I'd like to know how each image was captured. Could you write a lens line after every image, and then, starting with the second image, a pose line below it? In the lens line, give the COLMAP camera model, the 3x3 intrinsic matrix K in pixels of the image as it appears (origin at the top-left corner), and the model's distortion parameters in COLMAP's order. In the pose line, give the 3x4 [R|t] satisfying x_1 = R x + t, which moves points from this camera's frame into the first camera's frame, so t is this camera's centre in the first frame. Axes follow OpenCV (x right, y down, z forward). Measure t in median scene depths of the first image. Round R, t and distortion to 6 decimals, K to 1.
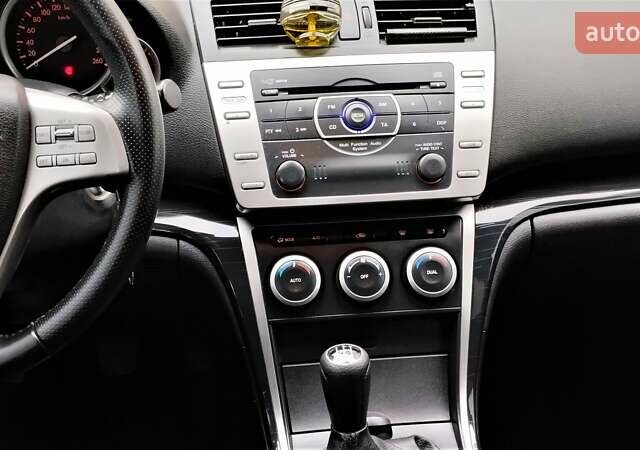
lens RADIAL K [[931.1, 0, 316.3], [0, 931.1, 230.8], [0, 0, 1]] dist [0.056611, 0.000000]
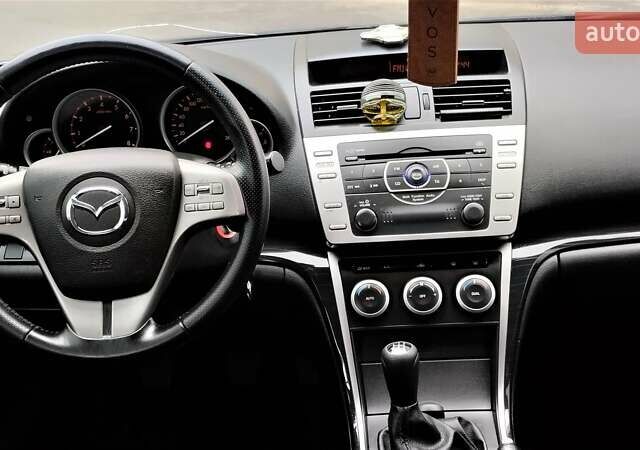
lens RADIAL K [[931.1, 0, 315.8], [0, 931.1, 229.0], [0, 0, 1]] dist [0.056611, 0.000000]
pose [[0.989369, -0.003150, -0.145395, 0.094070], [-0.007022, 0.997565, -0.069393, 0.046767], [0.145260, 0.069676, 0.986937, -0.330100]]
